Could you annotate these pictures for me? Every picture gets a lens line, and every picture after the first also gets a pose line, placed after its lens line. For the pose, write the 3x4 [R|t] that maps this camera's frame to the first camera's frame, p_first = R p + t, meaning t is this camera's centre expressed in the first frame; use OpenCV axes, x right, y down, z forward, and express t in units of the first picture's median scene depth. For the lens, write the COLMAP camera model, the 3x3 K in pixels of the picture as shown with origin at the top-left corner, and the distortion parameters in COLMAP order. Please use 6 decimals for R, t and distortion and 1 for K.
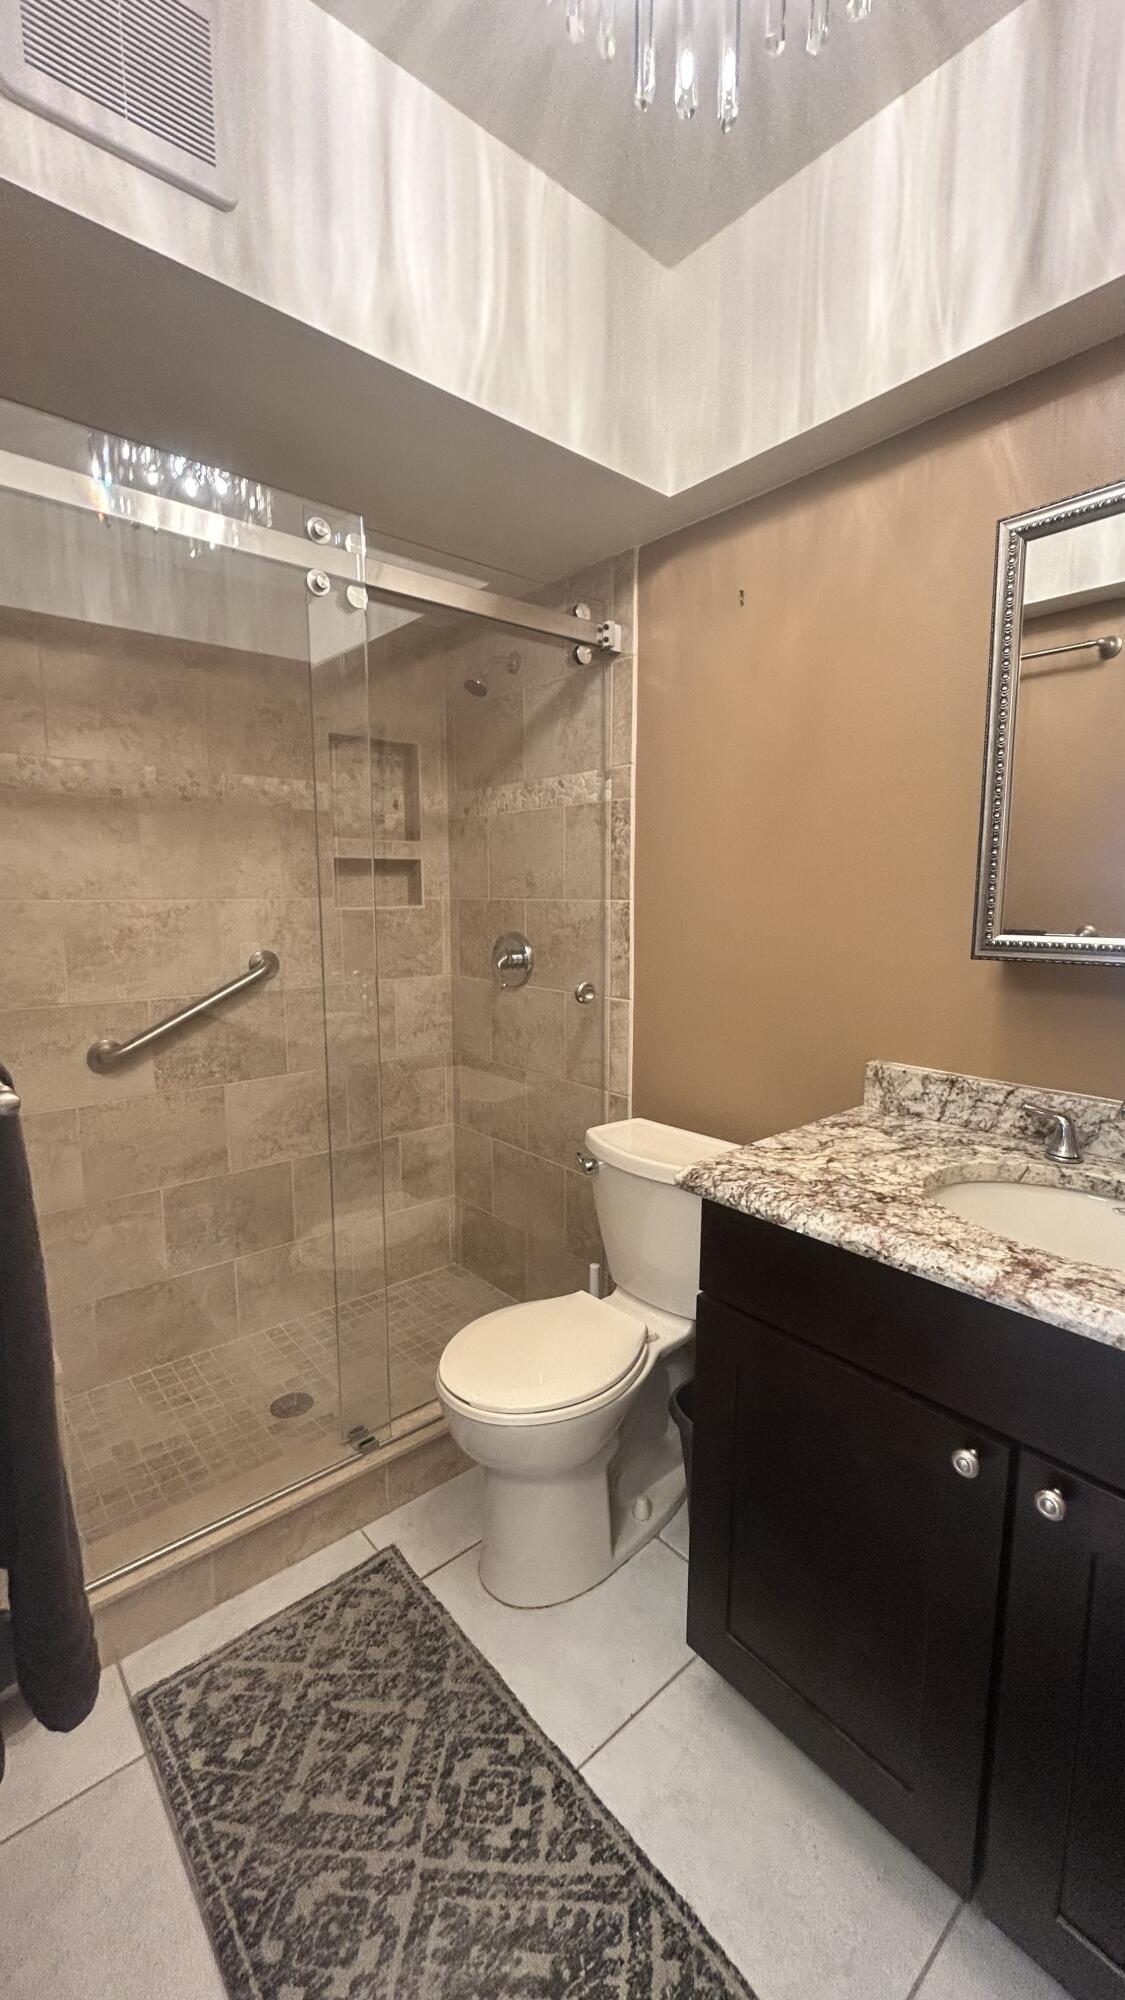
lens RADIAL K [[805.6, 0, 566.3], [0, 805.6, 1000.7], [0, 0, 1]] dist [-0.002494, 0.001118]
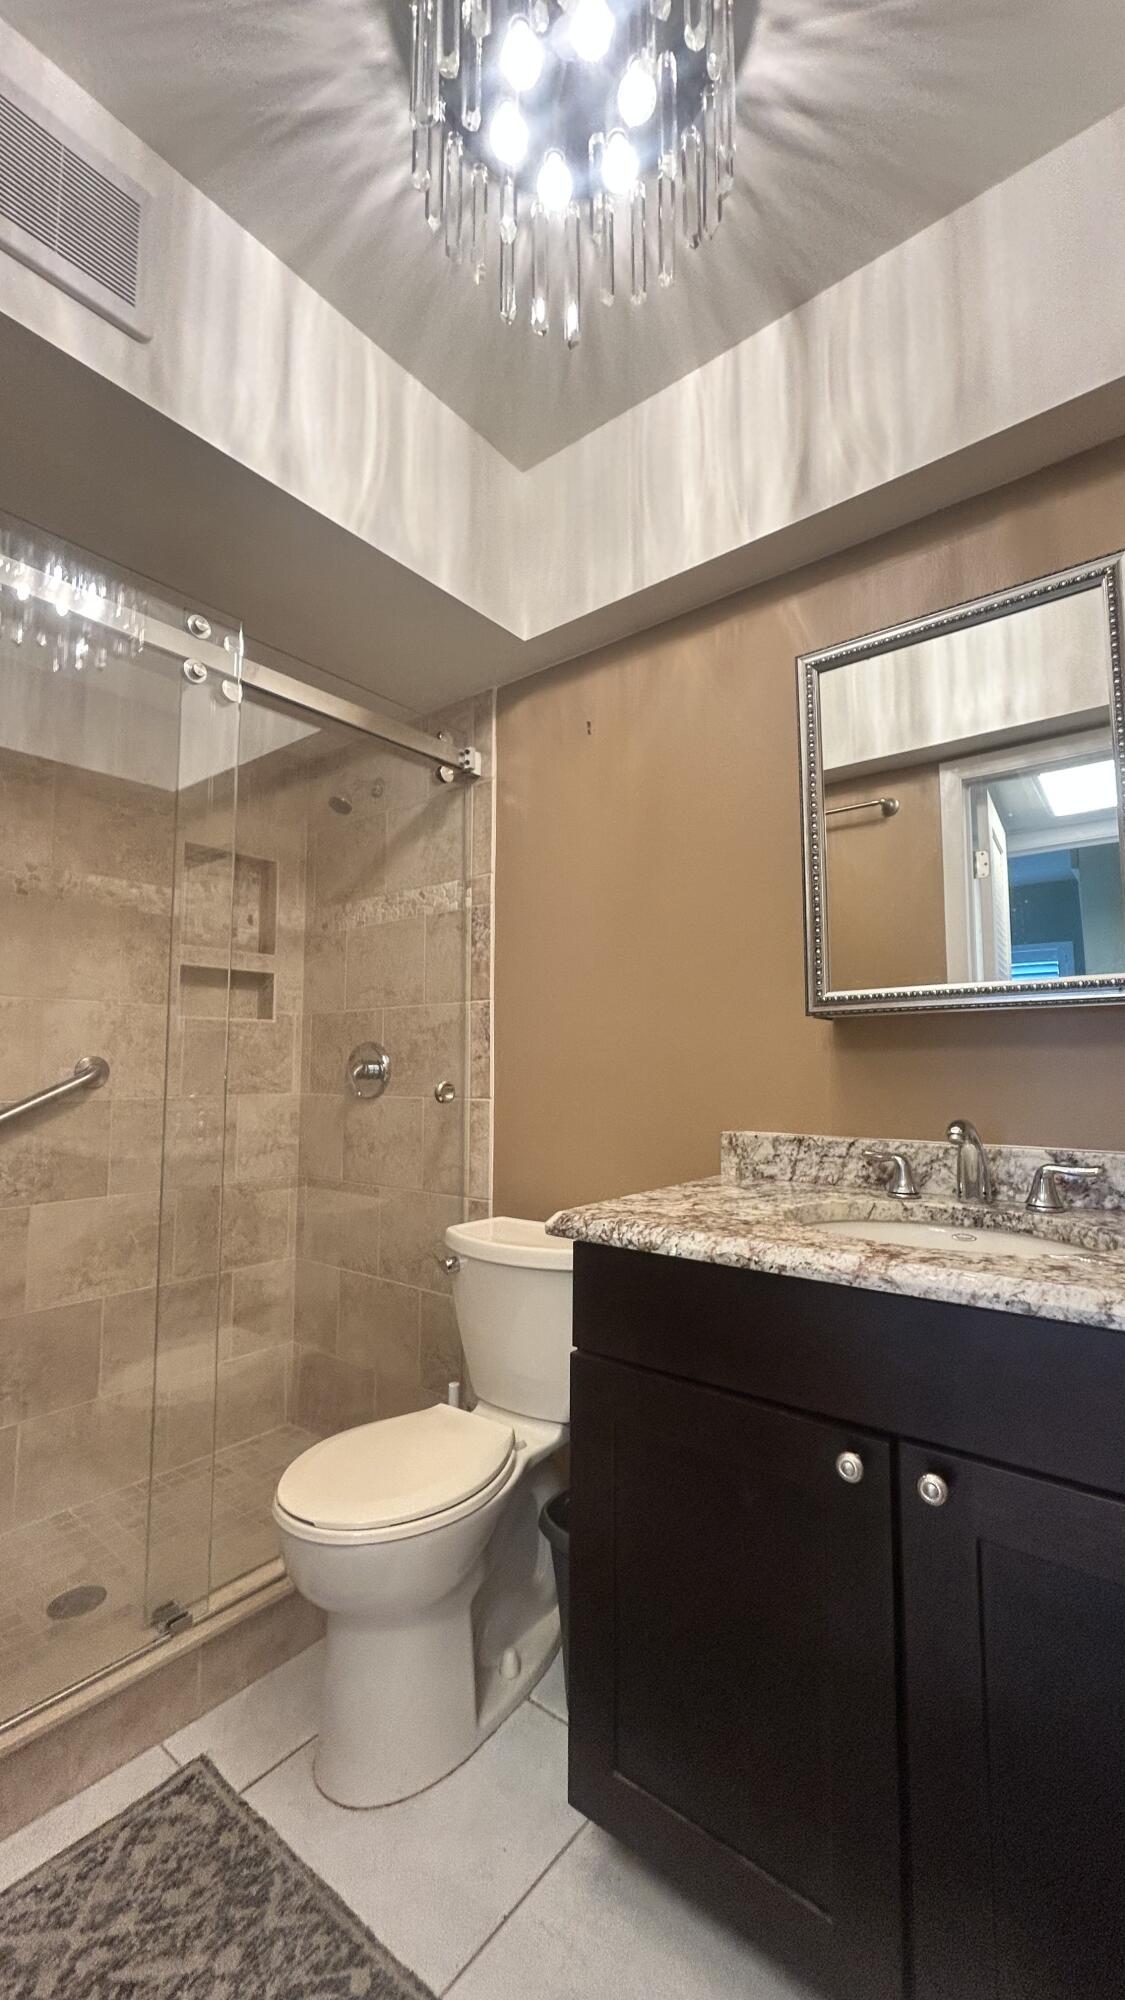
lens RADIAL K [[805.6, 0, 564.3], [0, 805.6, 997.0], [0, 0, 1]] dist [-0.002494, 0.001118]
pose [[0.983340, 0.014813, 0.181172, -0.018734], [0.024789, 0.976435, -0.214384, 0.128496], [-0.180079, 0.215304, 0.959800, -0.000512]]
